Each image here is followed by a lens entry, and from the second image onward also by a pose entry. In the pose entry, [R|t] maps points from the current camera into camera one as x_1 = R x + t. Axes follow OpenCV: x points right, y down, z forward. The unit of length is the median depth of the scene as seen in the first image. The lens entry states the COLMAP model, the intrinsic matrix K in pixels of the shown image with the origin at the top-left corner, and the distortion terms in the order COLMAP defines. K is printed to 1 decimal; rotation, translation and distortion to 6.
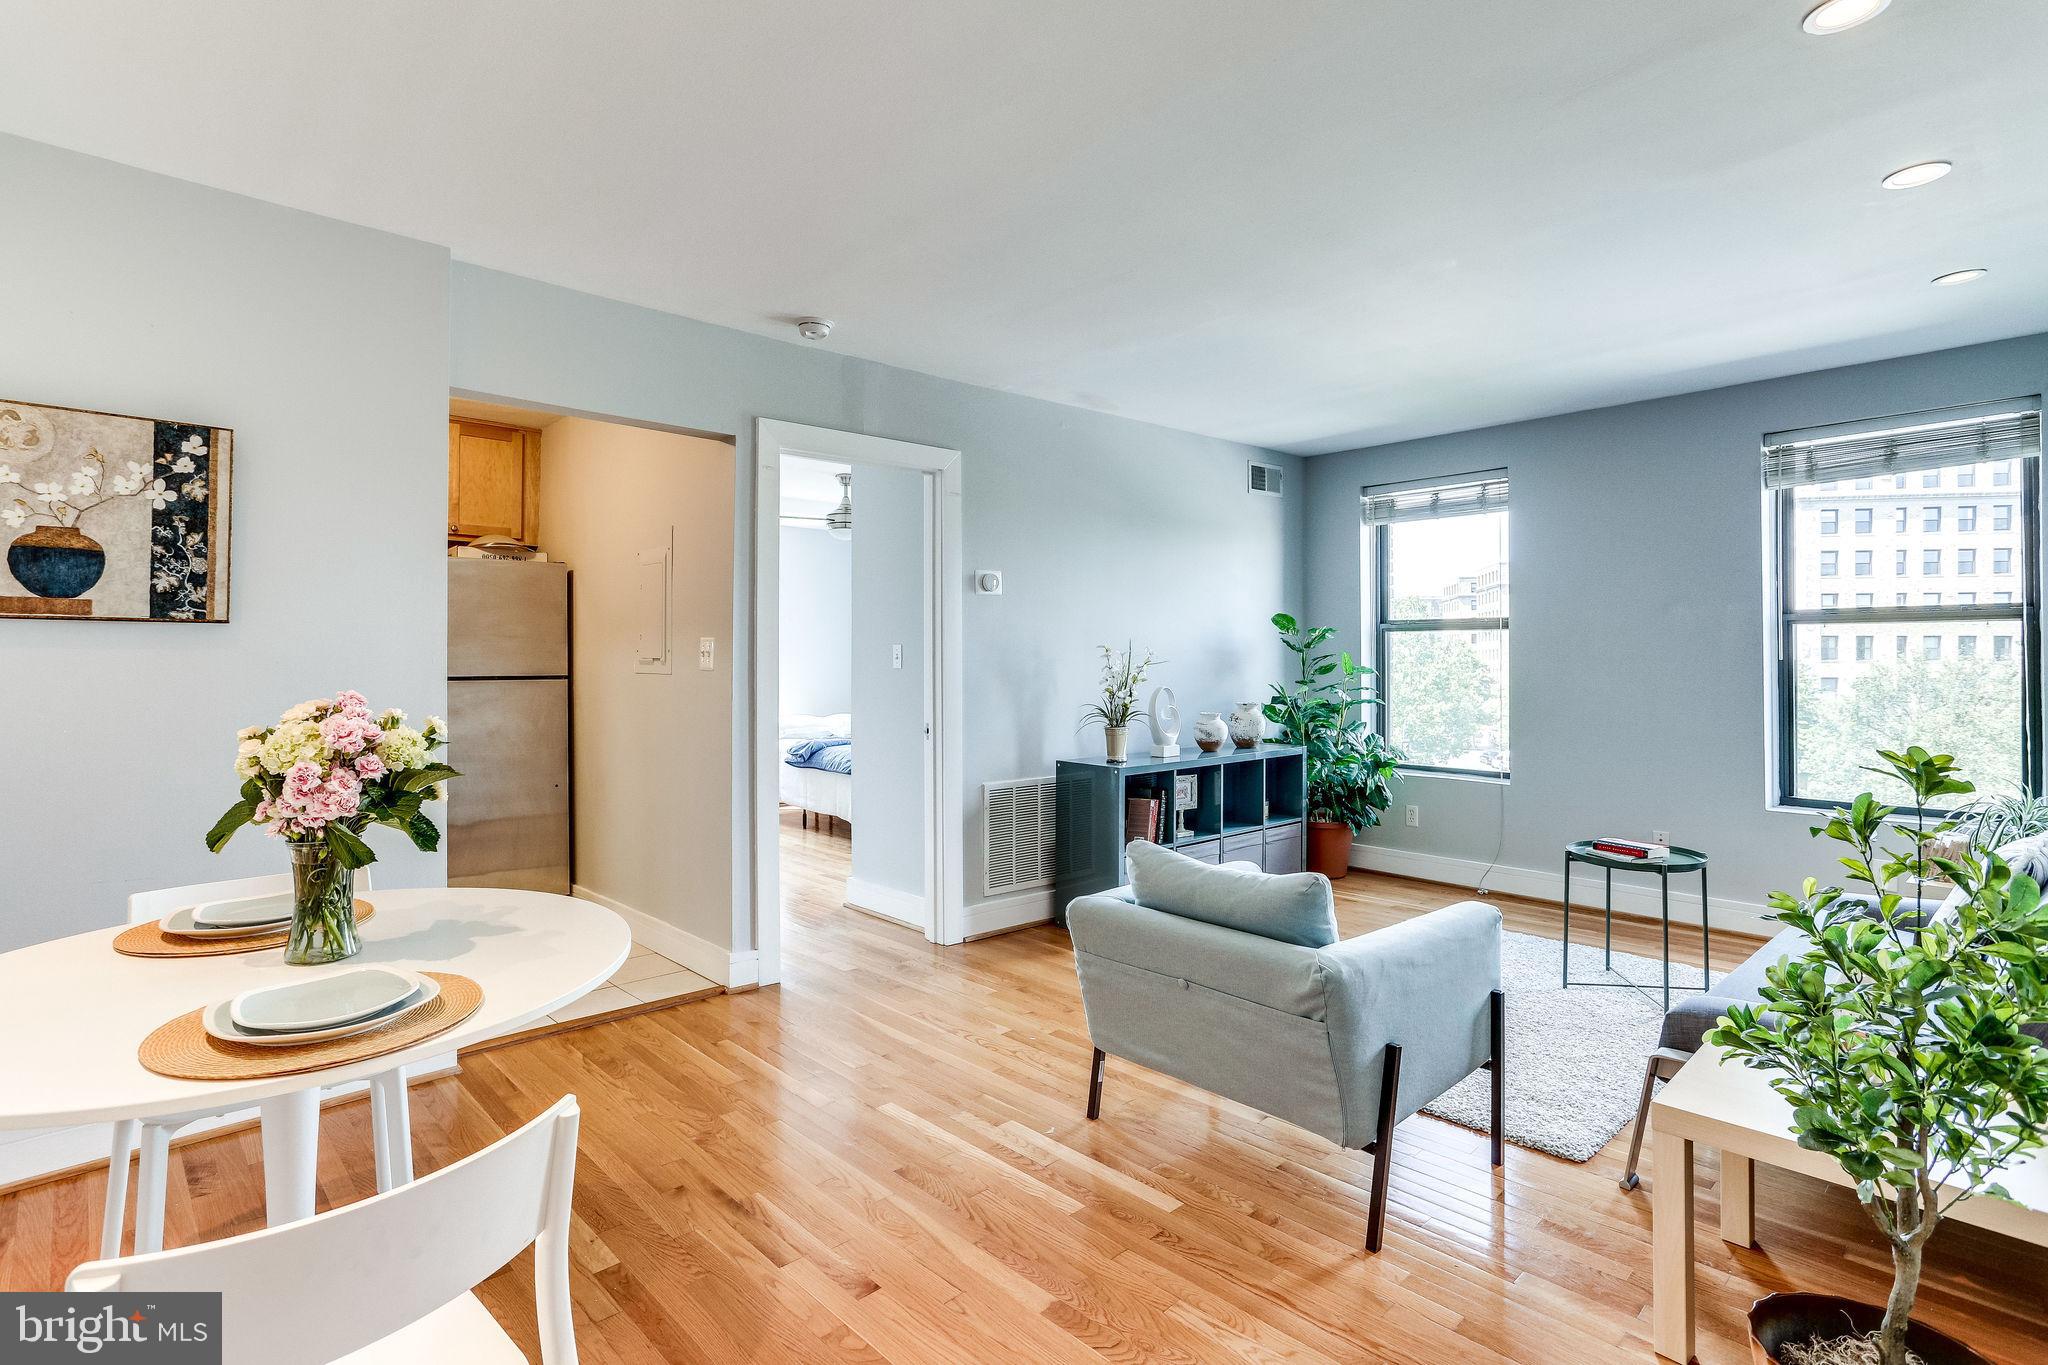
lens RADIAL K [[1000.3, 0, 1017.7], [0, 1000.3, 658.0], [0, 0, 1]] dist [0.000455, 0.009386]
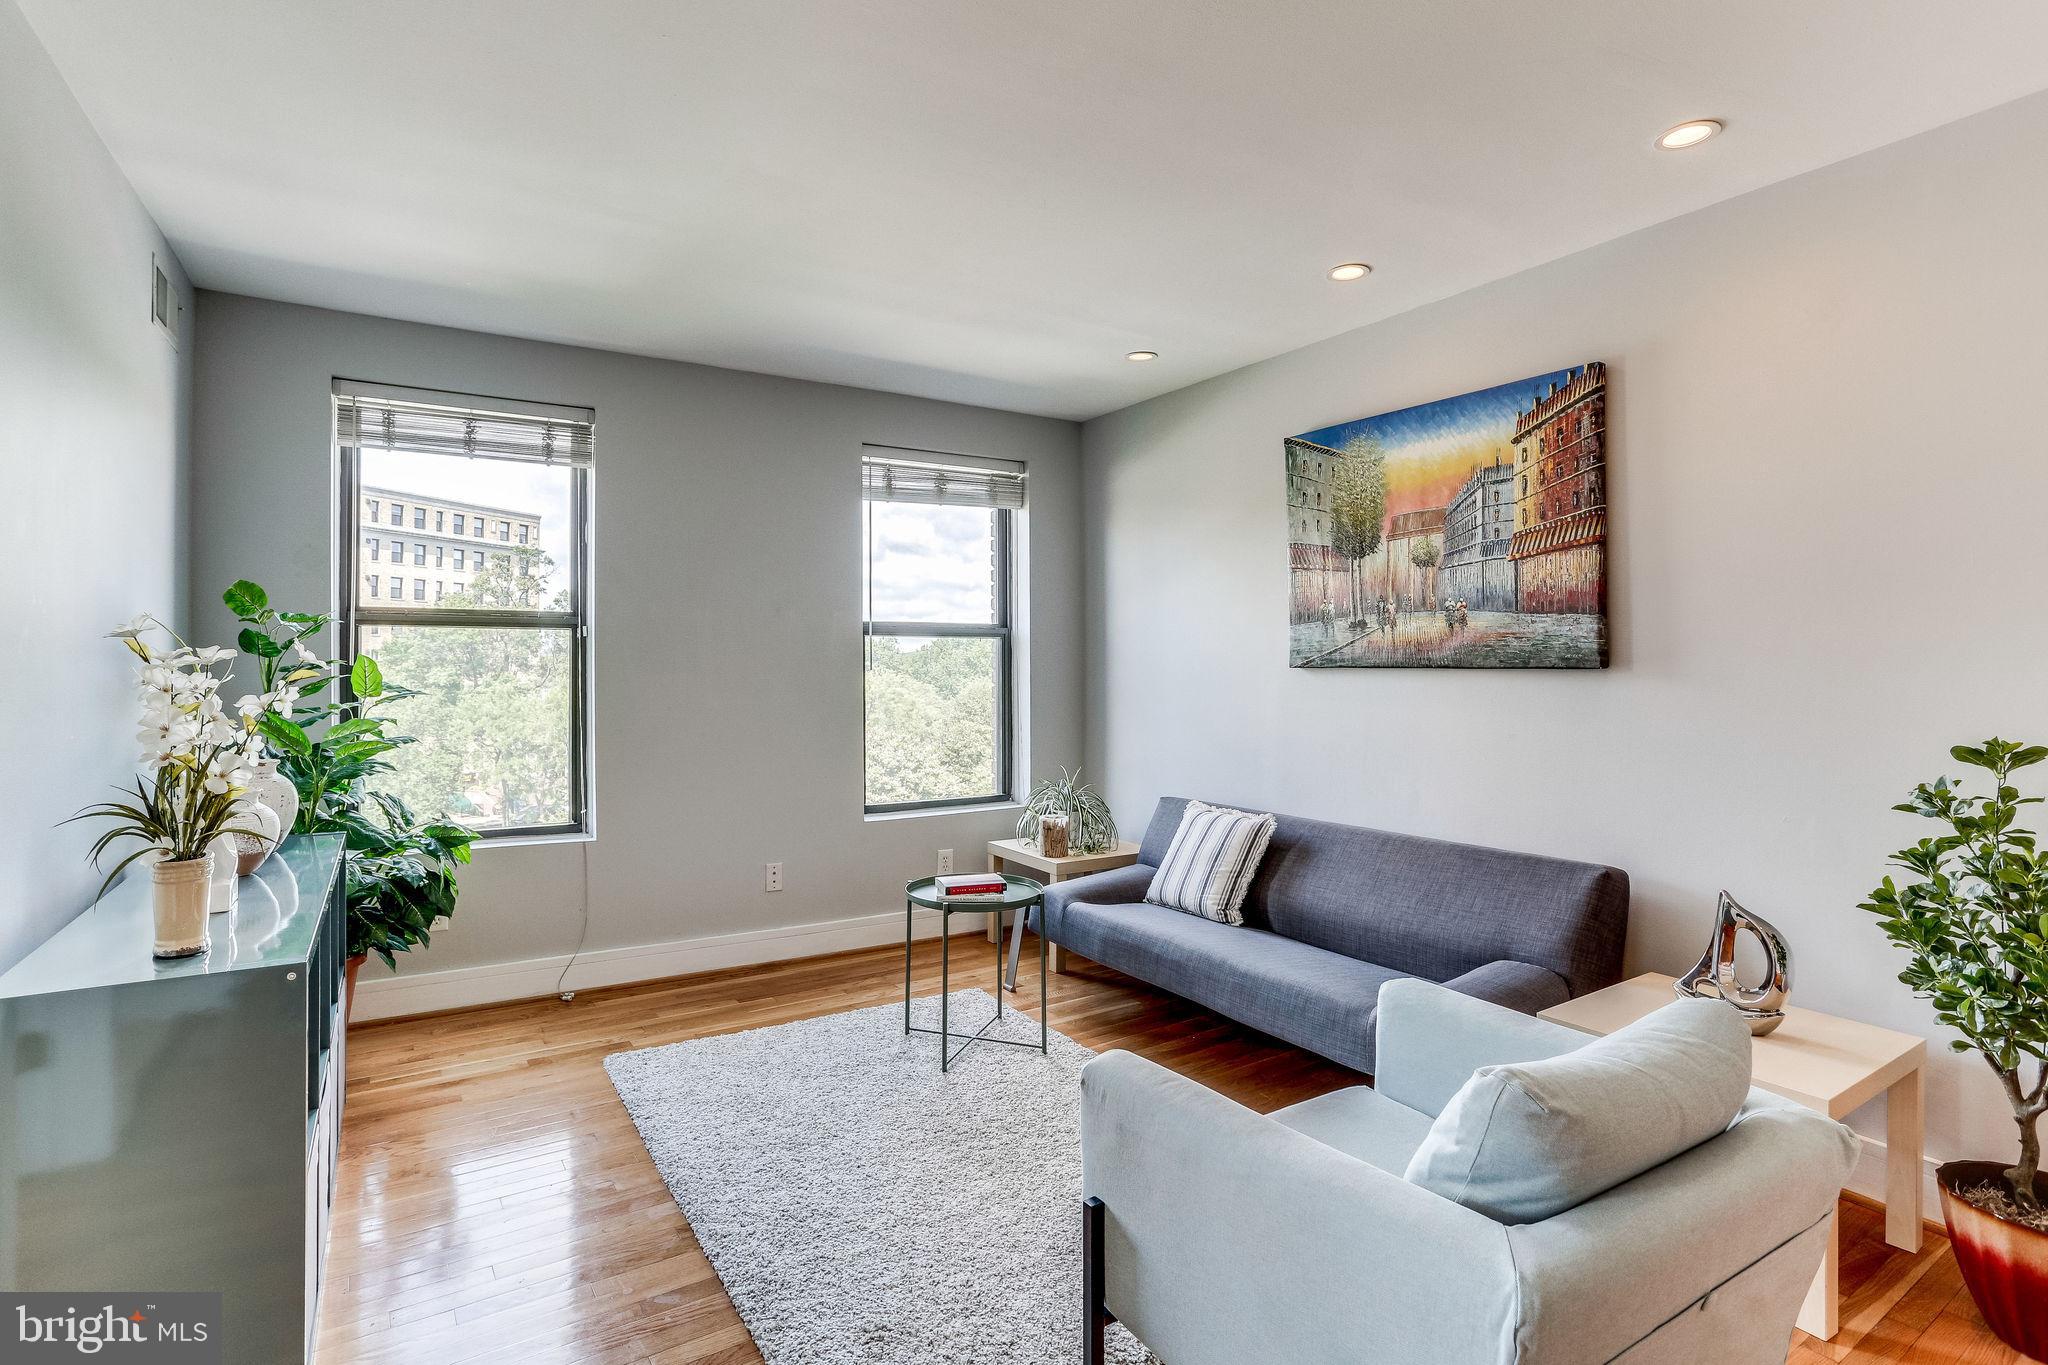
lens RADIAL K [[1015.1, 0, 1024.0], [0, 1015.1, 682.5], [0, 0, 1]] dist [-0.001771, -0.000367]
pose [[0.201334, -0.012569, 0.979442, -0.251440], [-0.001393, 0.999913, 0.013118, 0.000589], [-0.979522, -0.004006, 0.201299, 0.753991]]
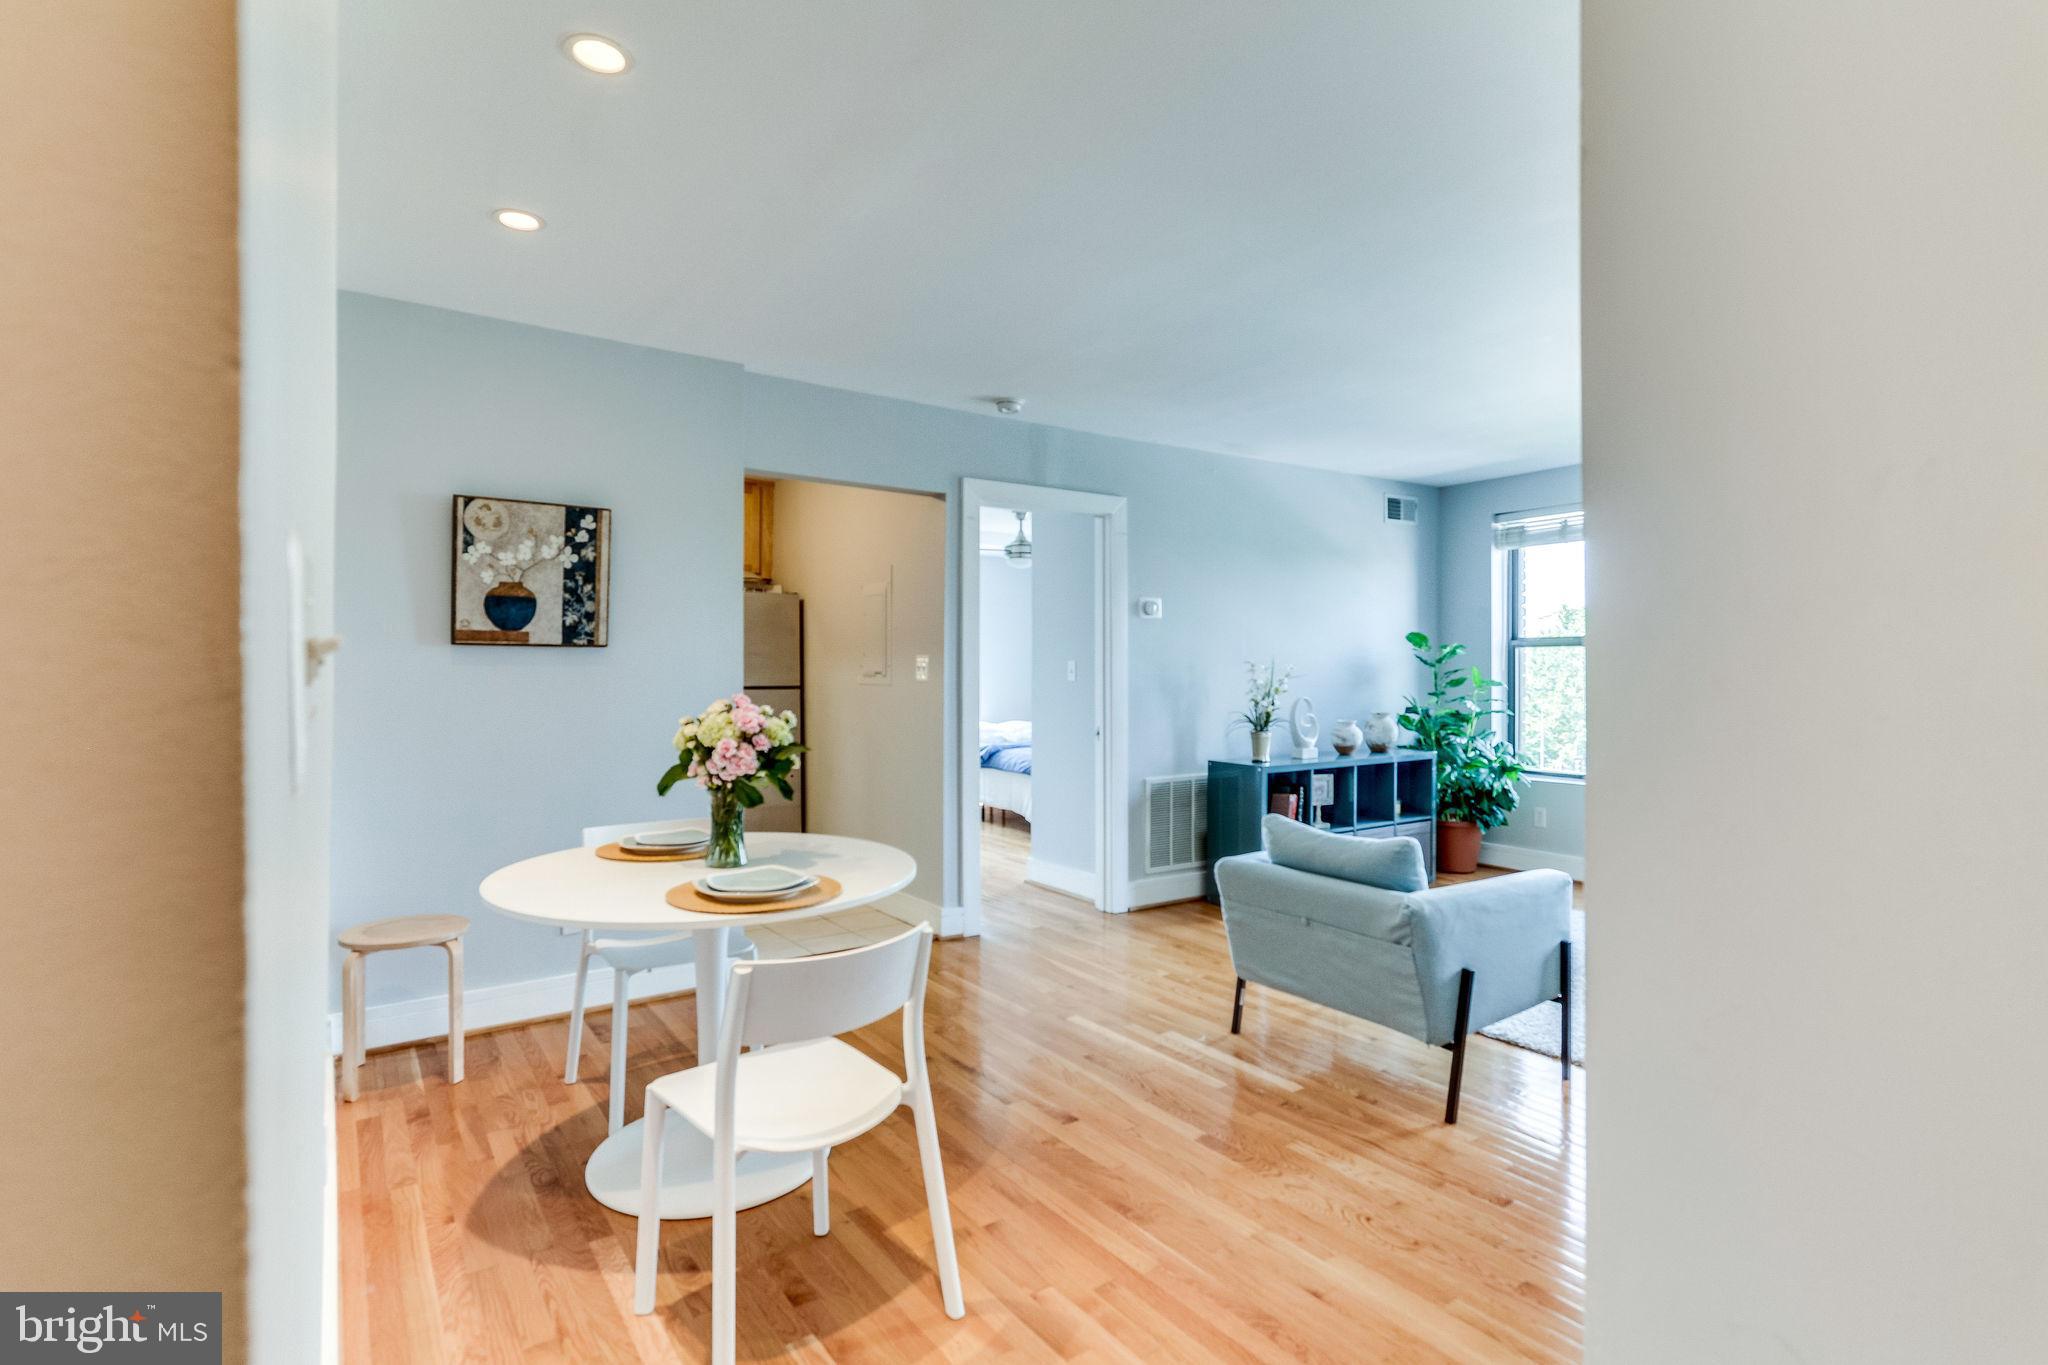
lens RADIAL K [[978.3, 0, 1024.0], [0, 978.3, 682.5], [0, 0, 1]] dist [-0.016630, -0.000041]
pose [[0.989073, 0.002279, -0.147407, -0.006788], [-0.000564, 0.999932, 0.011681, -0.001402], [0.147423, -0.011470, 0.989007, -0.188762]]
